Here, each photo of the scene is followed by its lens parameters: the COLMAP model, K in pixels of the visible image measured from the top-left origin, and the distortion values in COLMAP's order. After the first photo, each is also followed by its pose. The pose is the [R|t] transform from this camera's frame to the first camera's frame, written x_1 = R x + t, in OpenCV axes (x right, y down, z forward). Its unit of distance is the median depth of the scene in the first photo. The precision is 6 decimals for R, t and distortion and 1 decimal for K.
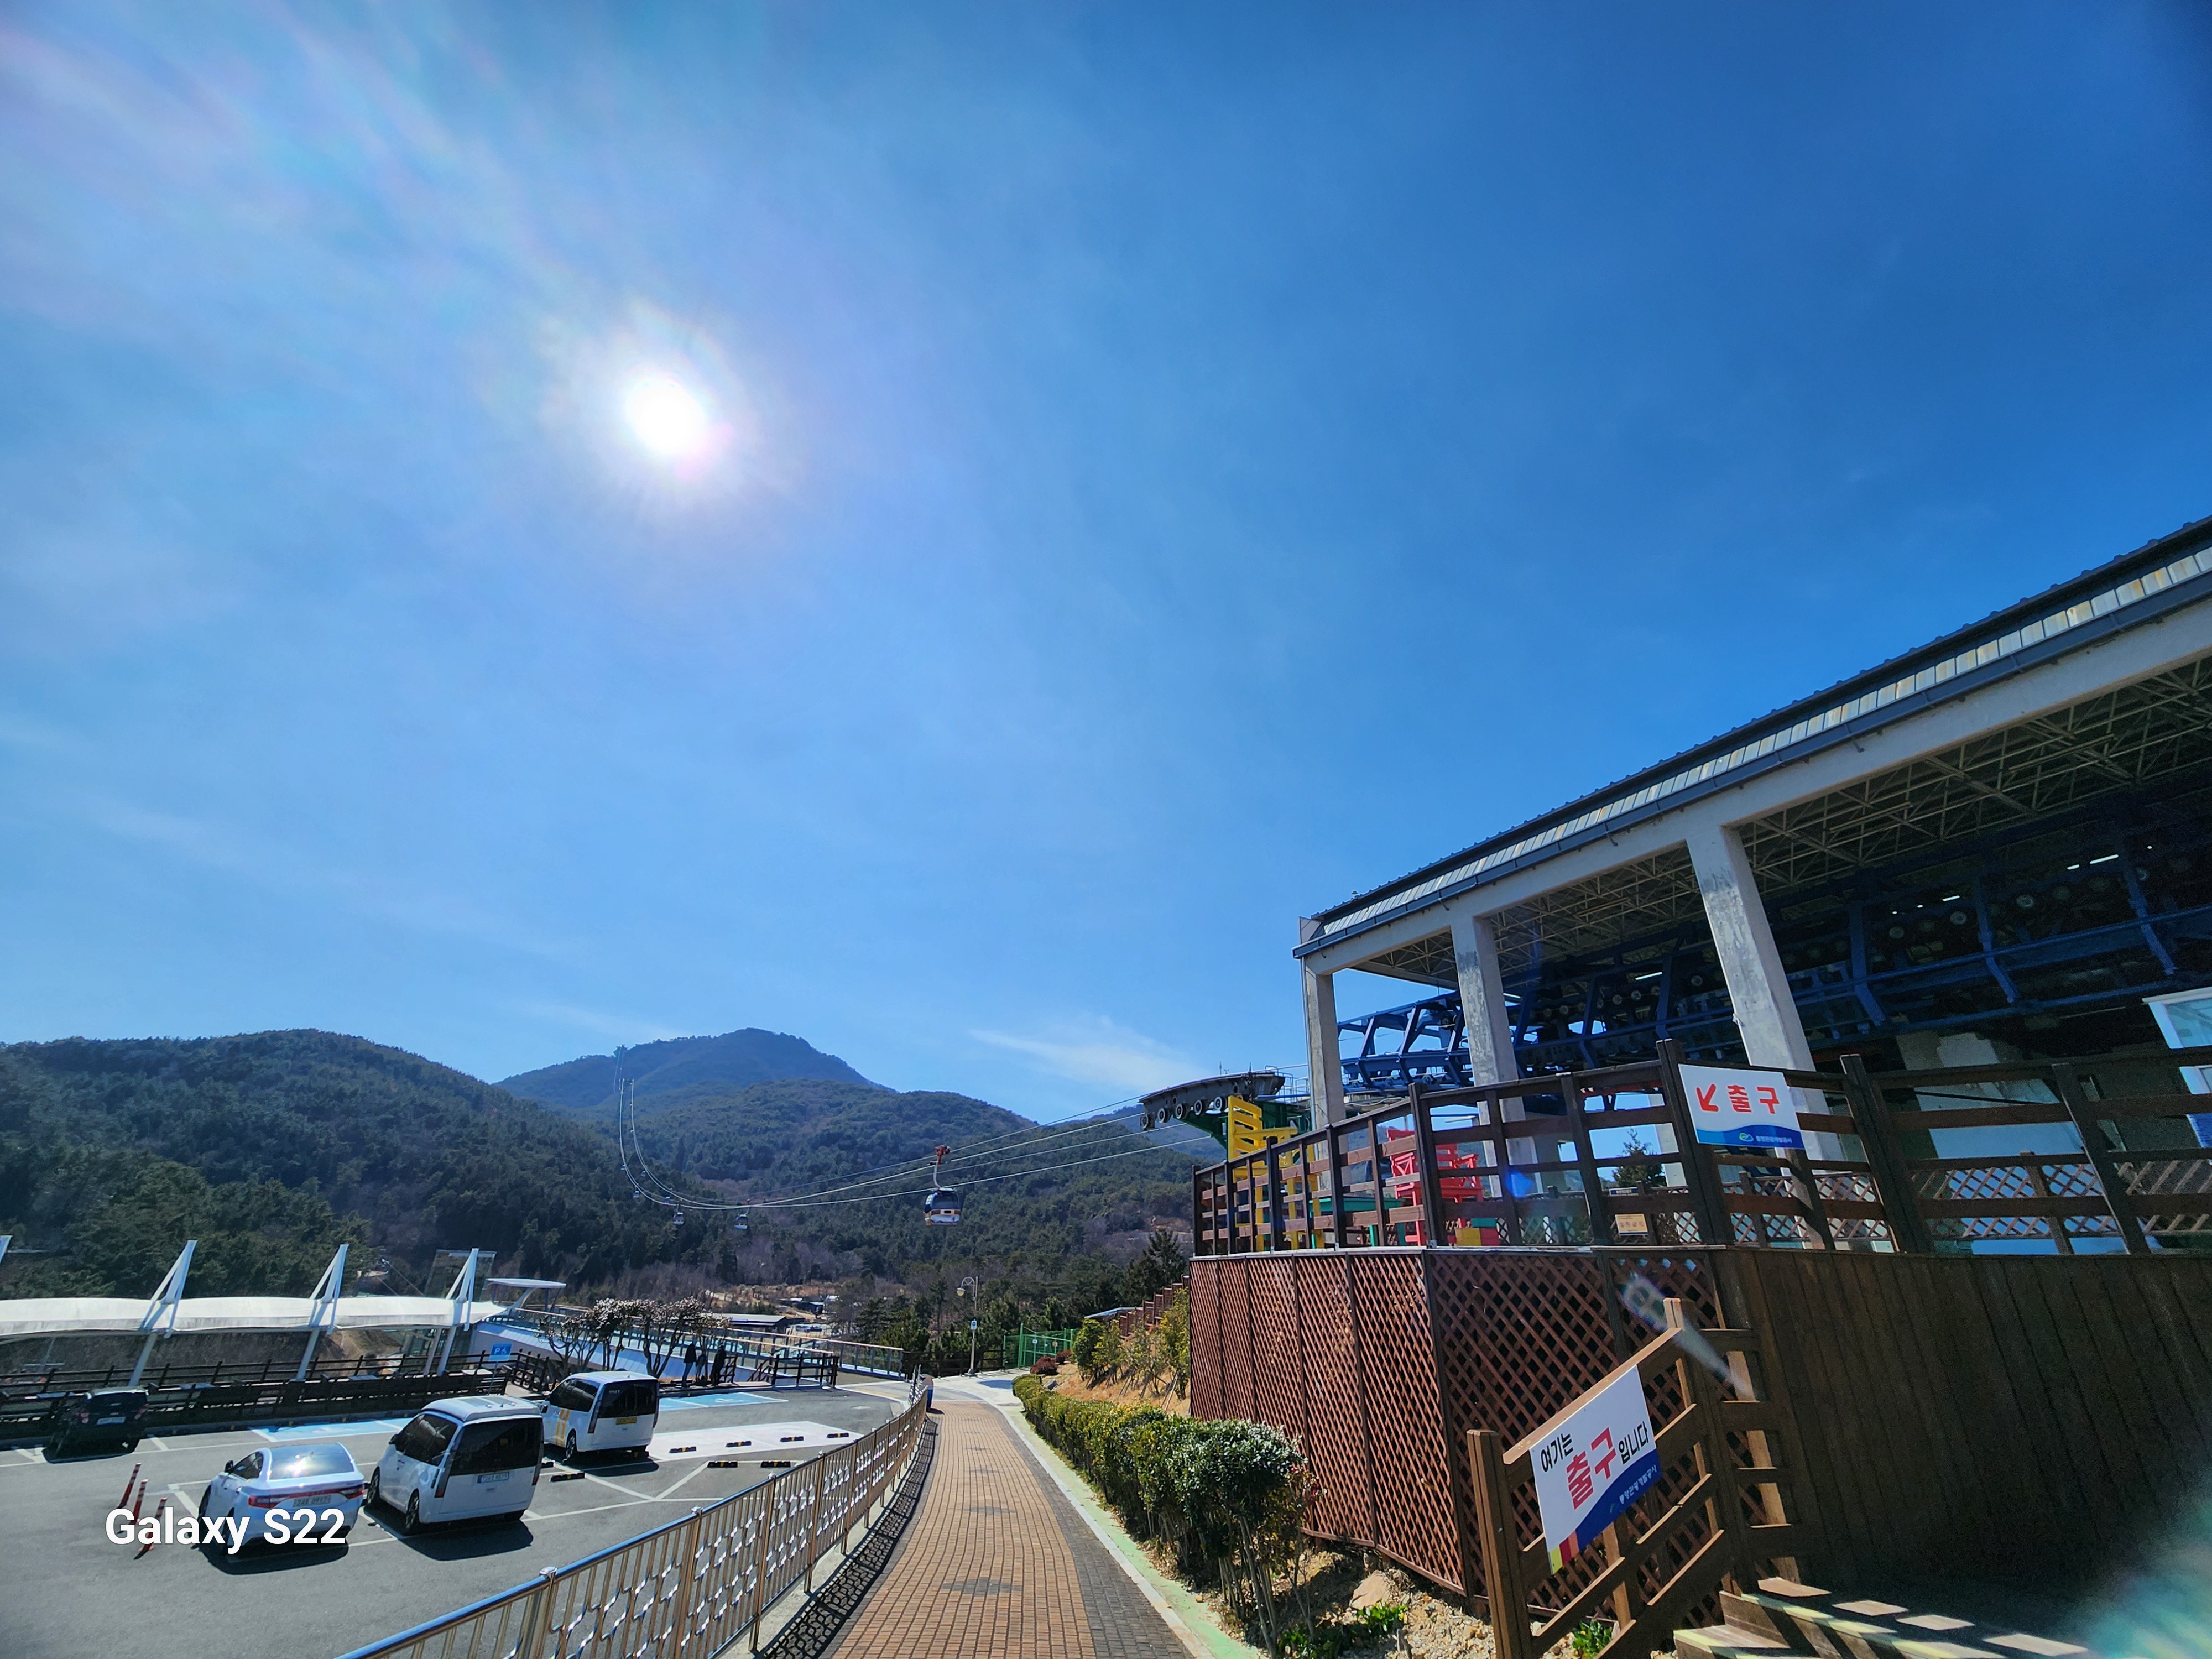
lens RADIAL K [[873.9, 0, 1106.0], [0, 873.9, 829.5], [0, 0, 1]] dist [0.000868, 0.000233]
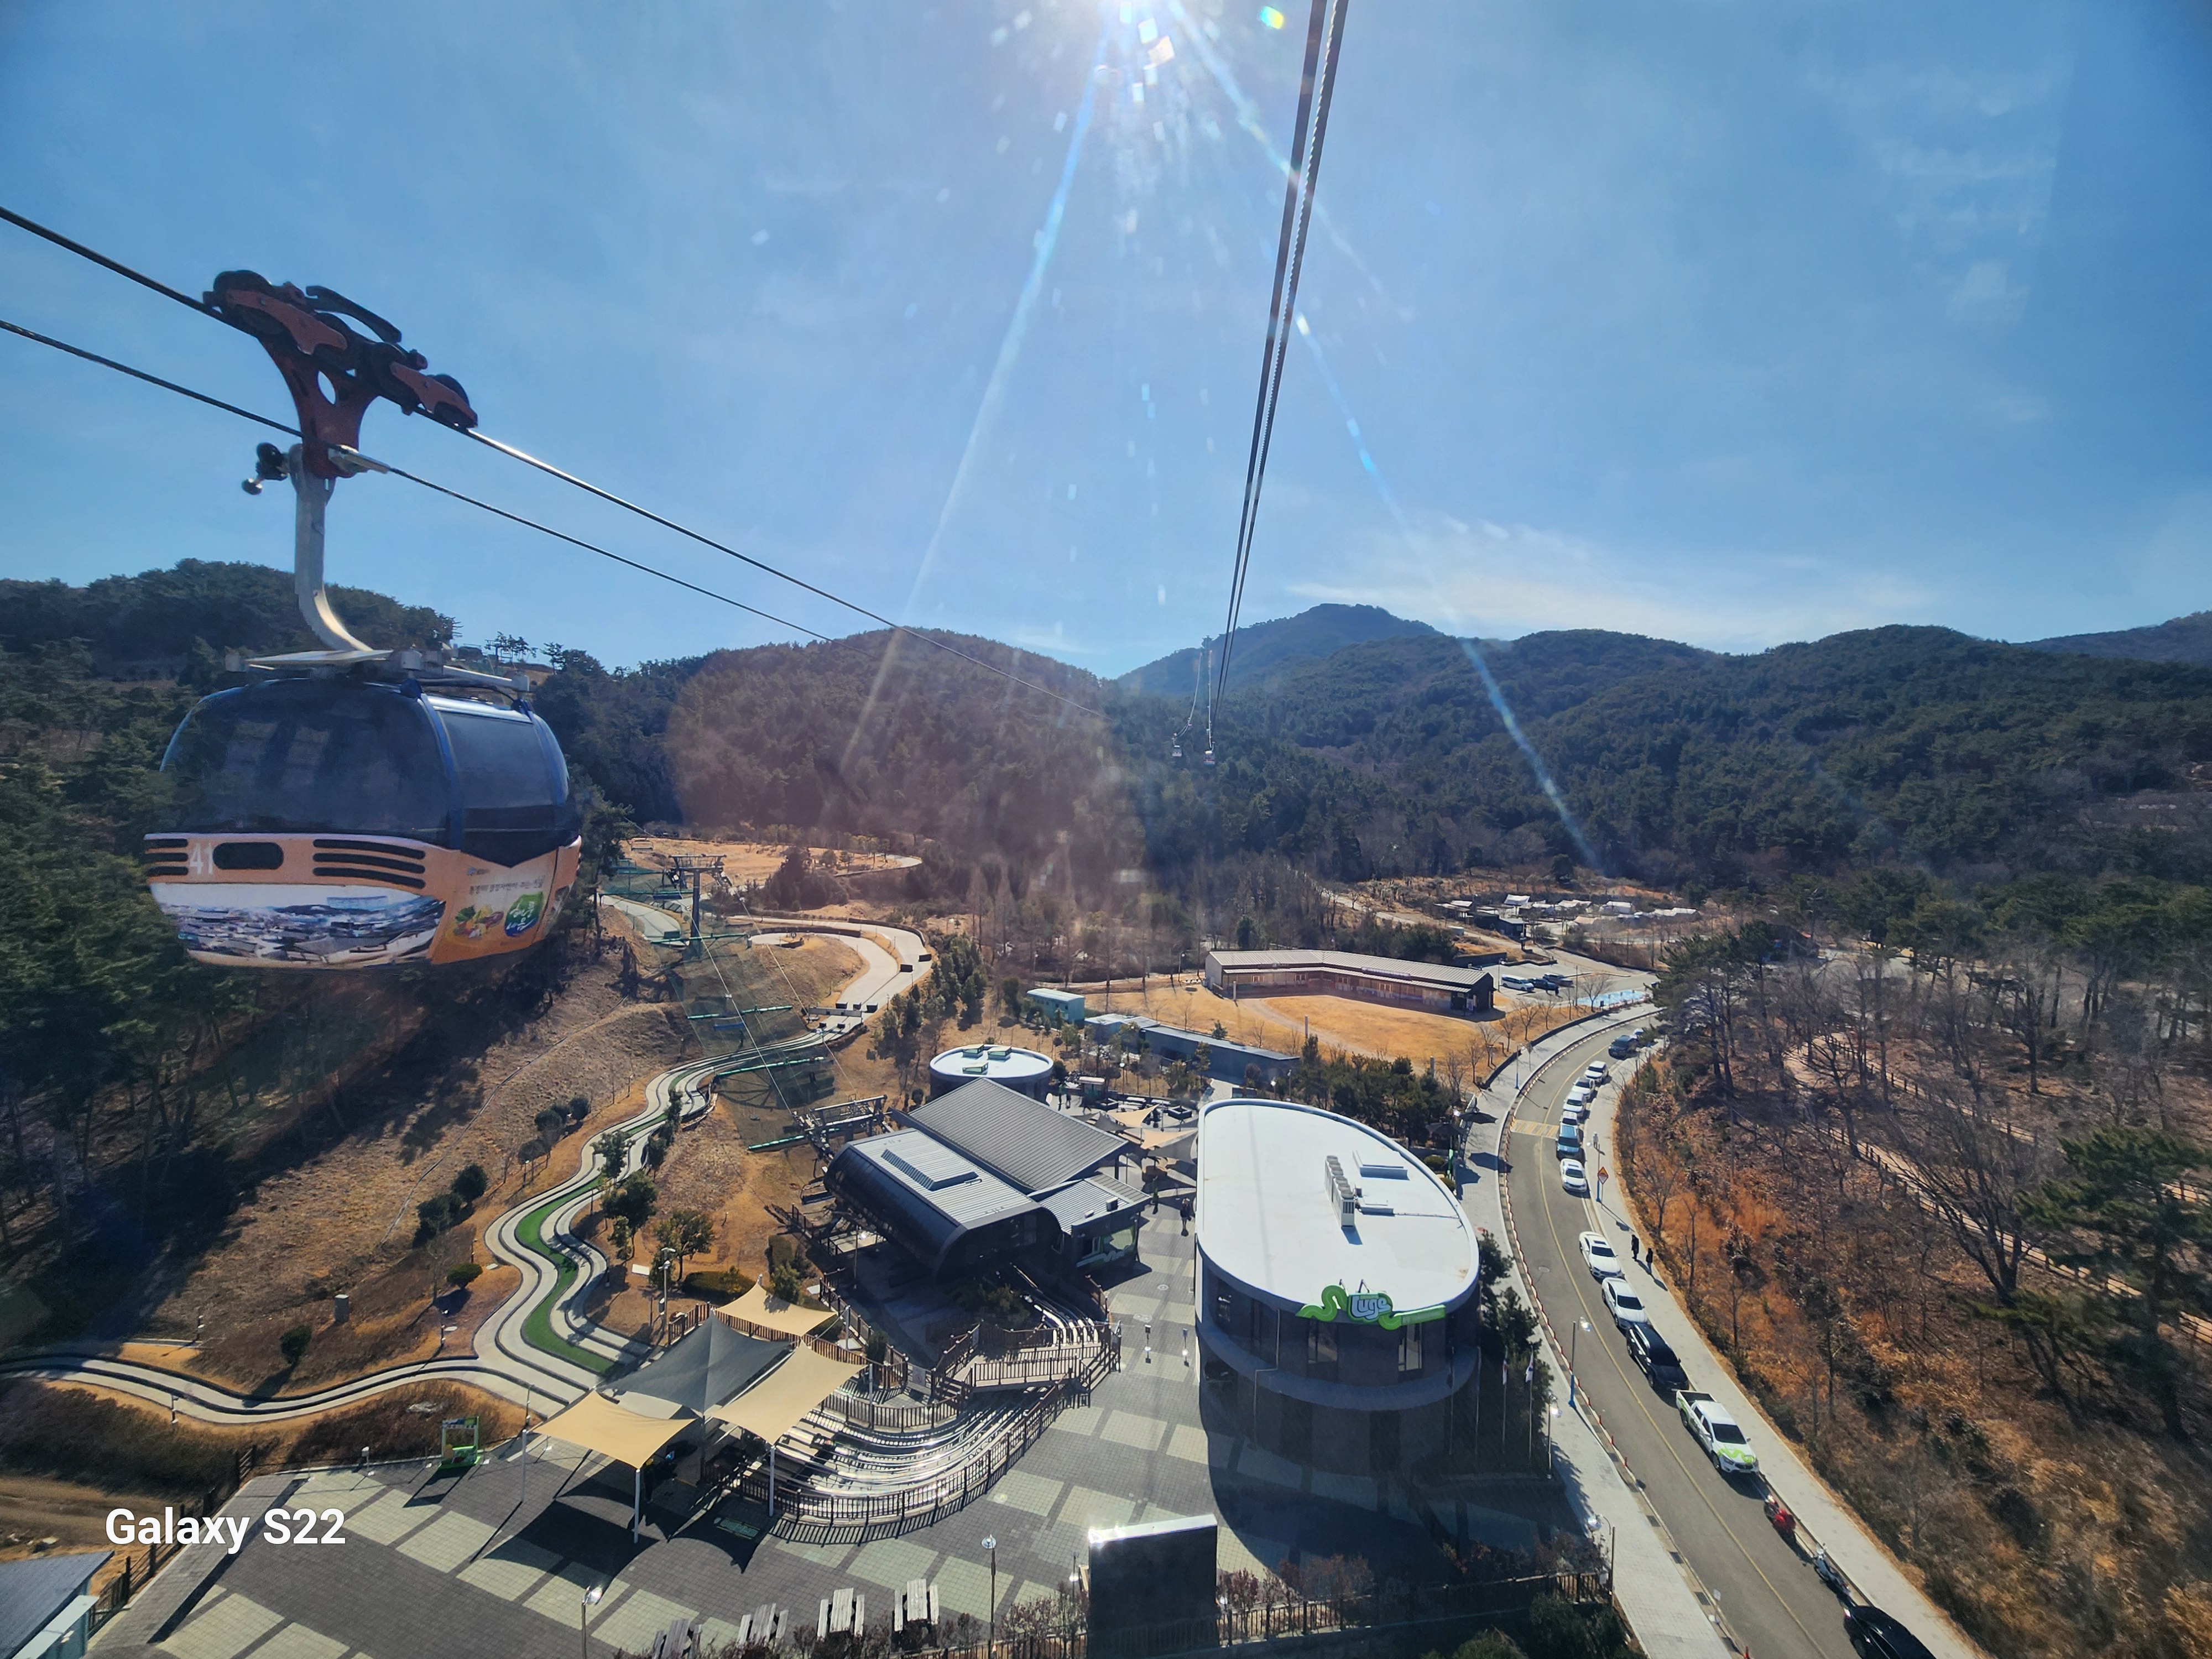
lens RADIAL K [[873.9, 0, 1106.0], [0, 873.9, 829.5], [0, 0, 1]] dist [0.000868, 0.000233]
pose [[0.806206, 0.002613, -0.591629, -0.099037], [0.264411, 0.892976, 0.364253, 0.101747], [0.529262, -0.450096, 0.719232, 0.228293]]
